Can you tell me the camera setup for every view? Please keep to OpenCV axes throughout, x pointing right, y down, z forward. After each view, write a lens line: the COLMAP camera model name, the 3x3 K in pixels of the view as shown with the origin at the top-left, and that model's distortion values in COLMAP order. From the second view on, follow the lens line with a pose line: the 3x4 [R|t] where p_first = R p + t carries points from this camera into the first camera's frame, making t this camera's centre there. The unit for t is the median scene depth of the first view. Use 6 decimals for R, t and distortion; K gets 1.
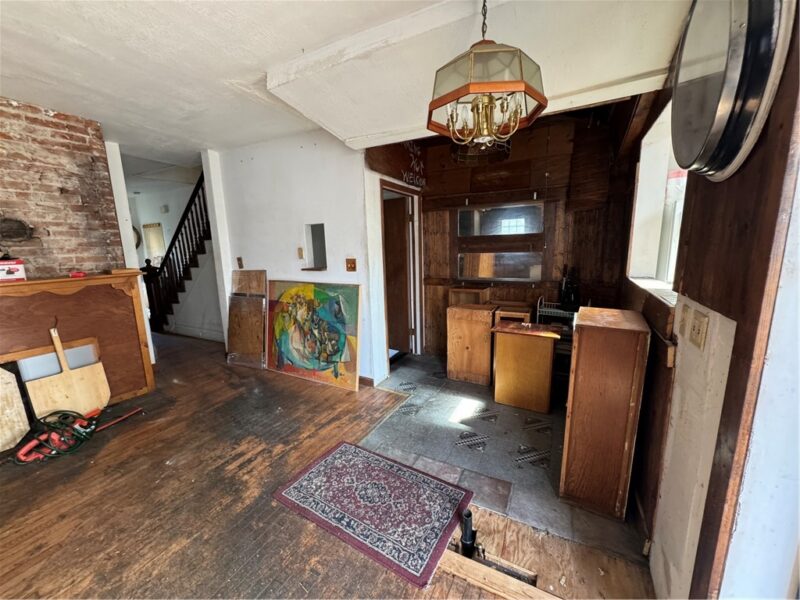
lens RADIAL K [[320.0, 0, 399.9], [0, 320.0, 300.7], [0, 0, 1]] dist [-0.000175, -0.000048]
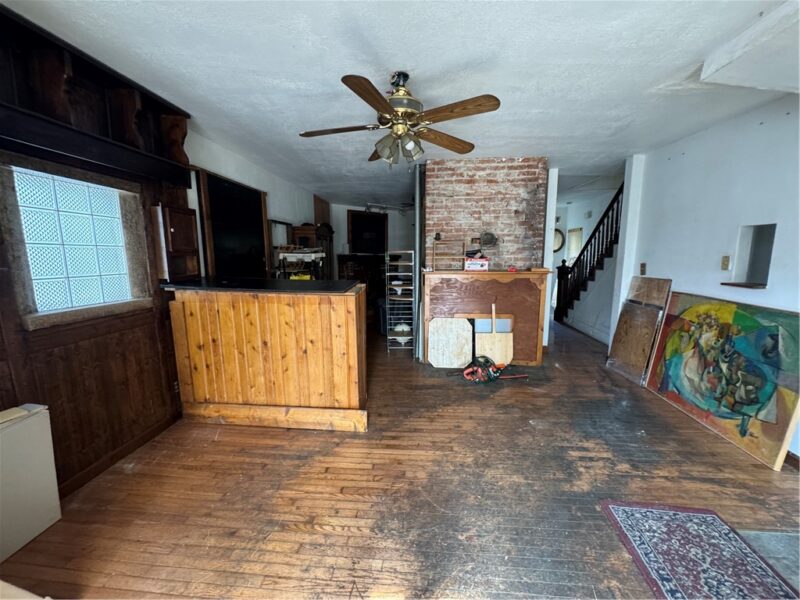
lens RADIAL K [[320.0, 0, 402.7], [0, 320.0, 298.0], [0, 0, 1]] dist [-0.000175, -0.000048]
pose [[0.406914, 0.154000, -0.900392, 0.112114], [-0.161092, 0.982336, 0.095213, -0.014697], [0.899150, 0.106303, 0.424534, -0.044484]]
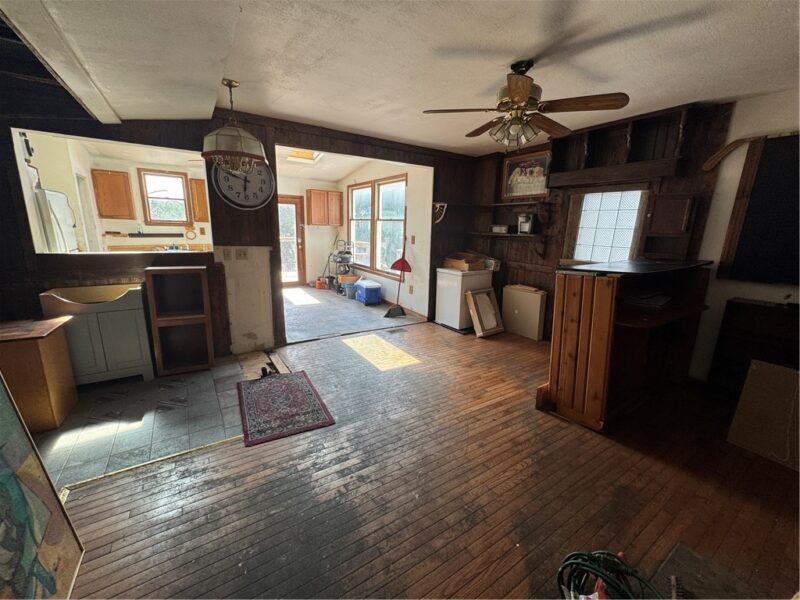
lens RADIAL K [[320.0, 0, 401.6], [0, 320.0, 302.8], [0, 0, 1]] dist [-0.000175, -0.000048]
pose [[-0.878183, -0.108481, 0.465861, -0.801284], [0.070883, 0.933675, 0.351037, -0.187590], [-0.473044, 0.341296, -0.812248, 1.188908]]
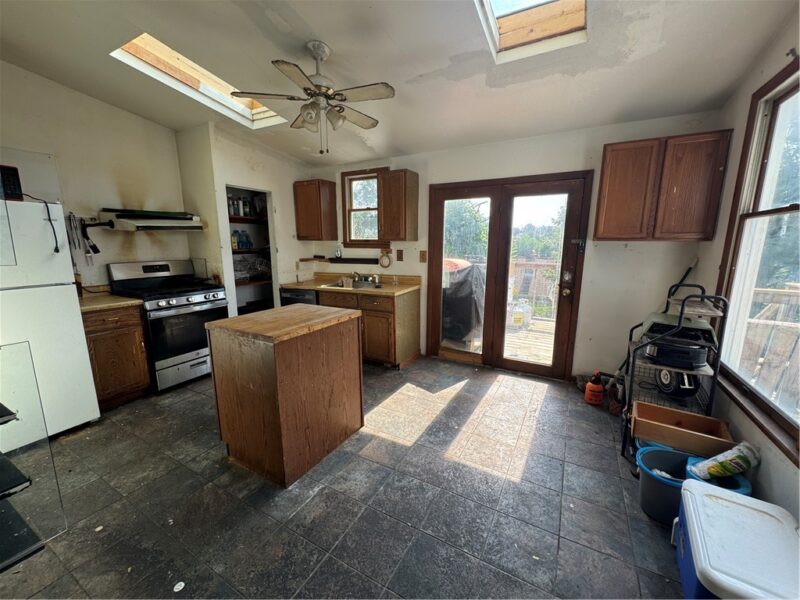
lens RADIAL K [[320.0, 0, 397.5], [0, 320.0, 300.6], [0, 0, 1]] dist [-0.000175, -0.000048]
pose [[0.013987, -0.162809, 0.986558, -0.342432], [0.163971, 0.973672, 0.158358, -0.088916], [-0.986366, 0.159552, 0.040315, 0.485754]]
